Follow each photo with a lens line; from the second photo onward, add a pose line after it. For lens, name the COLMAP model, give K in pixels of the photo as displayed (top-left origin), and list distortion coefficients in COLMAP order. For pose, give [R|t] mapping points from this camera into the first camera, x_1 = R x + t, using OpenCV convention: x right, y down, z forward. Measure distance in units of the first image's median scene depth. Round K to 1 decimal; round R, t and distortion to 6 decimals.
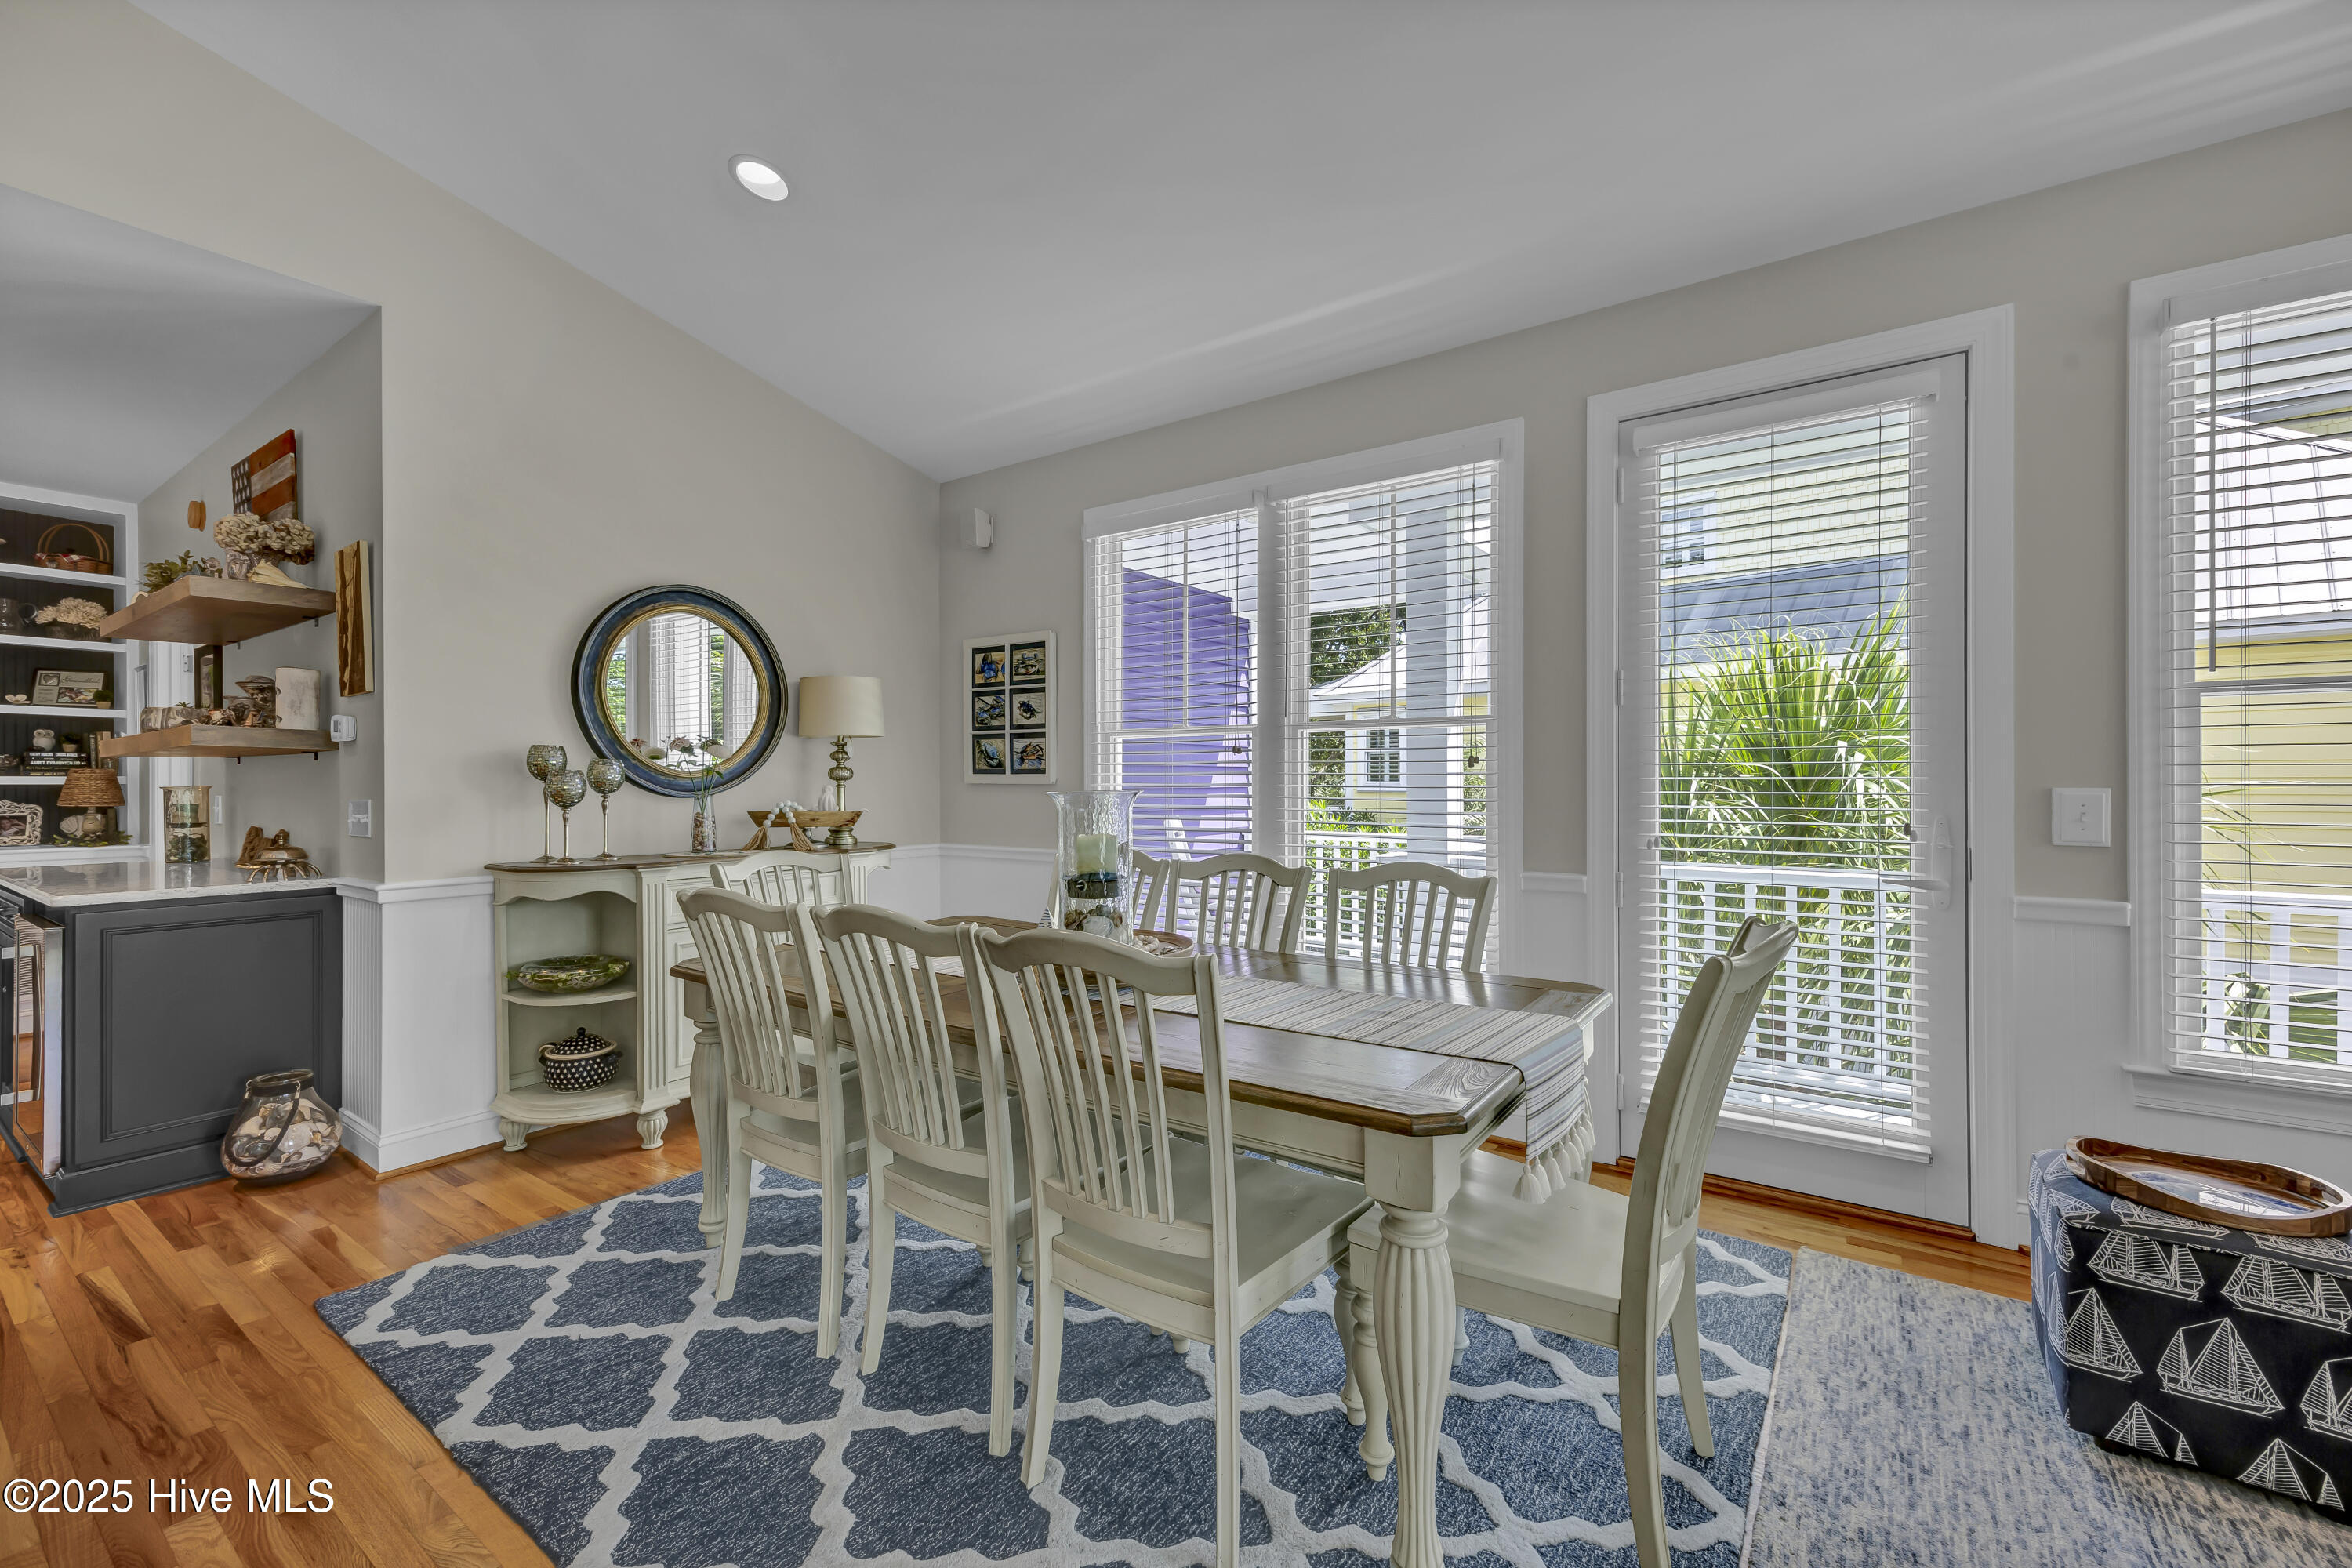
lens RADIAL K [[963.6, 0, 1196.3], [0, 963.6, 782.1], [0, 0, 1]] dist [0.010432, -0.002051]
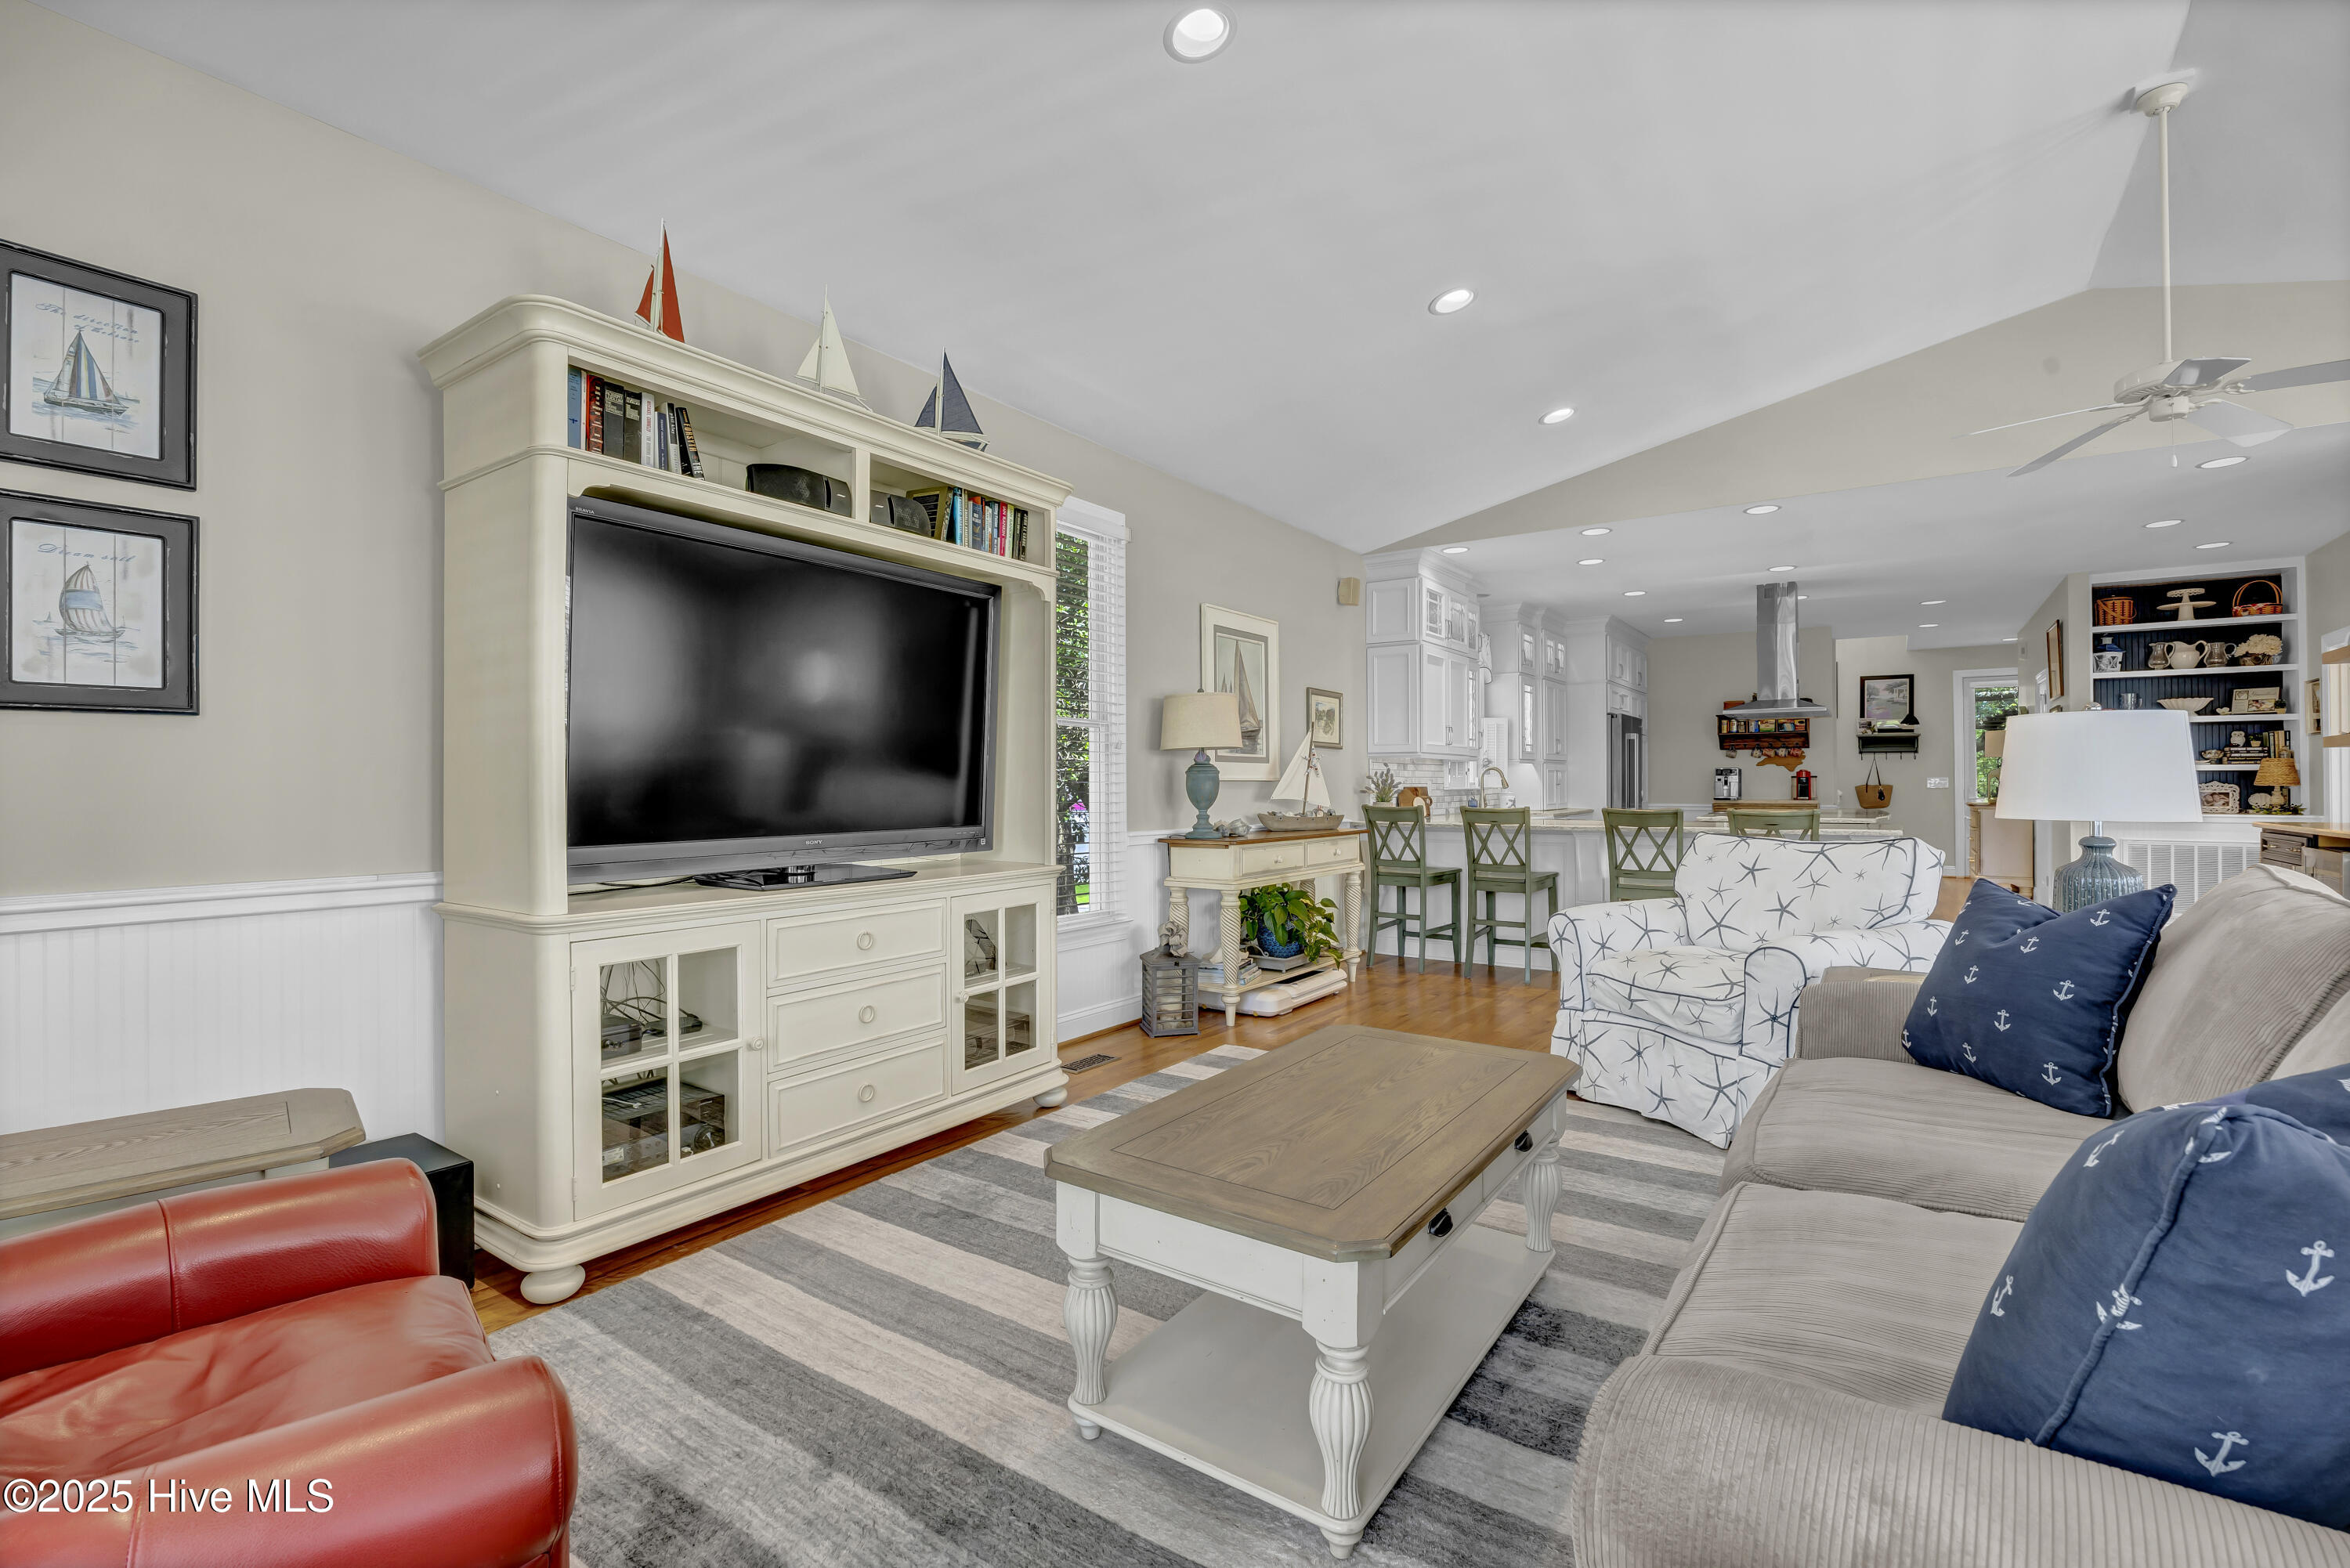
lens RADIAL K [[1035.1, 0, 1172.0], [0, 1035.1, 776.0], [0, 0, 1]] dist [-0.016776, 0.001897]
pose [[-0.007419, -0.005507, -0.999957, 0.460164], [0.003692, 0.999978, -0.005534, 0.020174], [0.999966, -0.003733, -0.007398, -0.824156]]
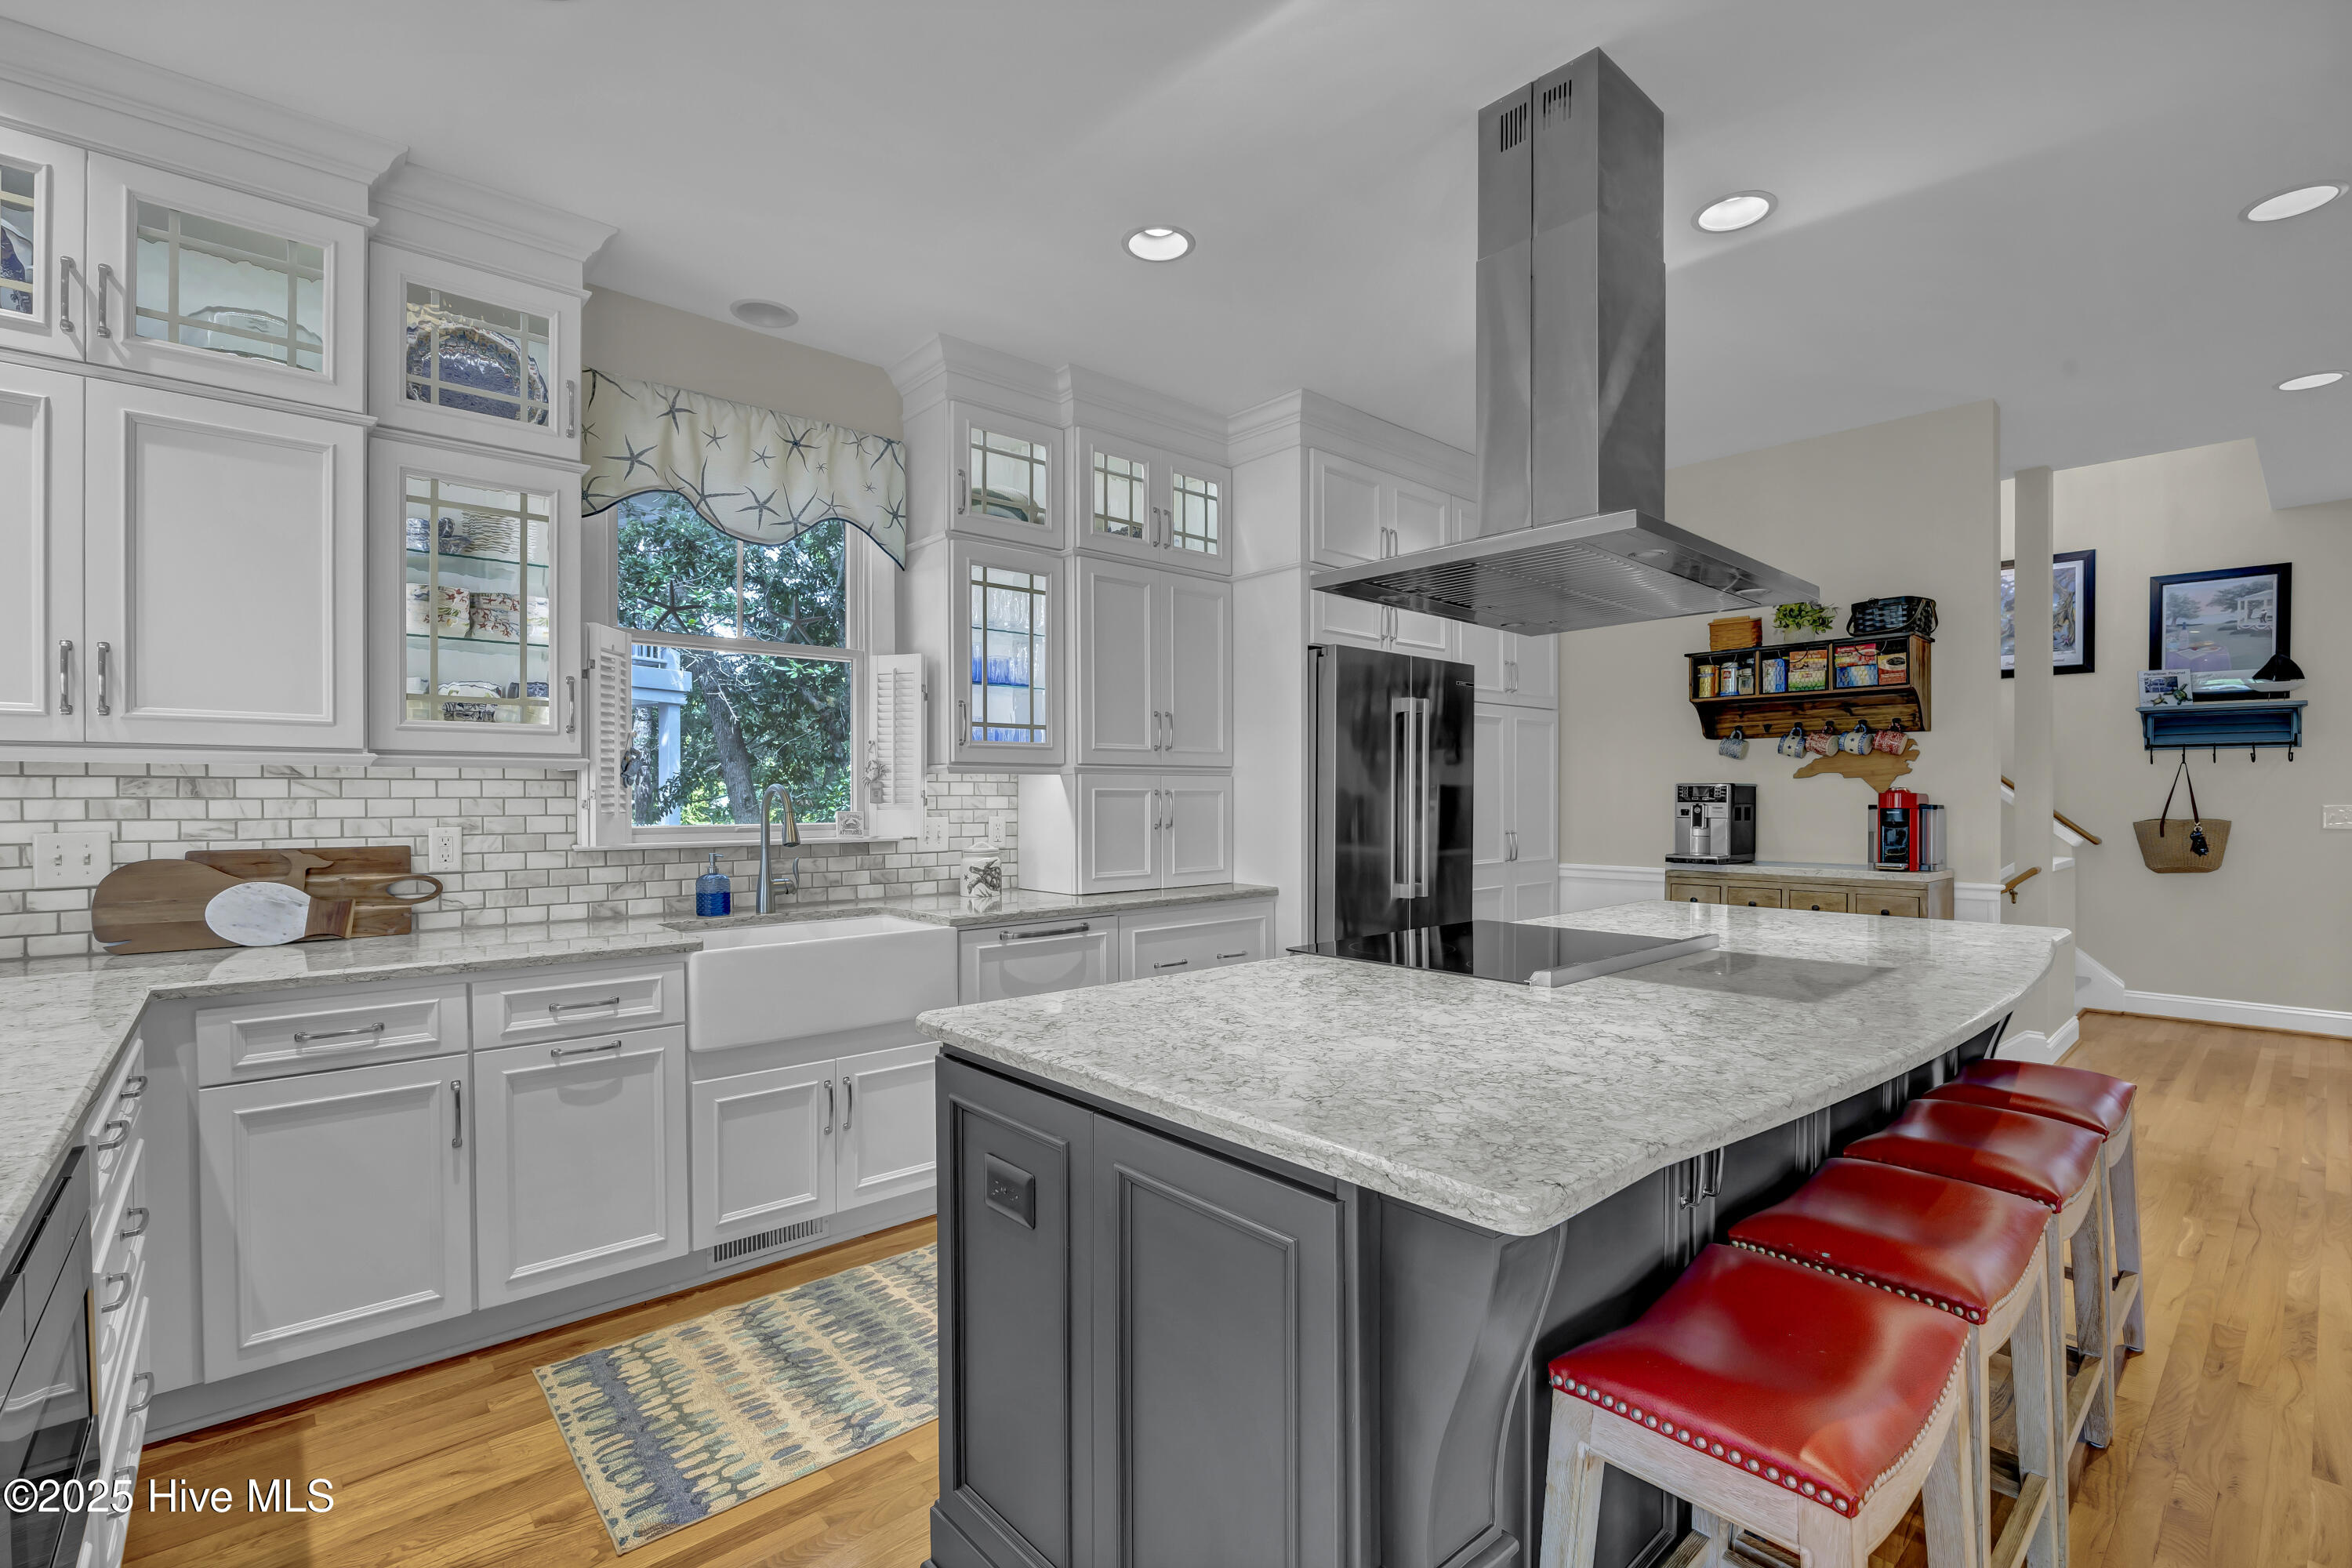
lens RADIAL K [[1036.0, 0, 1184.1], [0, 1036.0, 806.5], [0, 0, 1]] dist [-0.016776, 0.001897]
pose [[-0.236975, 0.011995, -0.971442, -1.349603], [0.003179, 0.999928, 0.011571, -0.004287], [0.971510, -0.000346, -0.236996, 0.556114]]
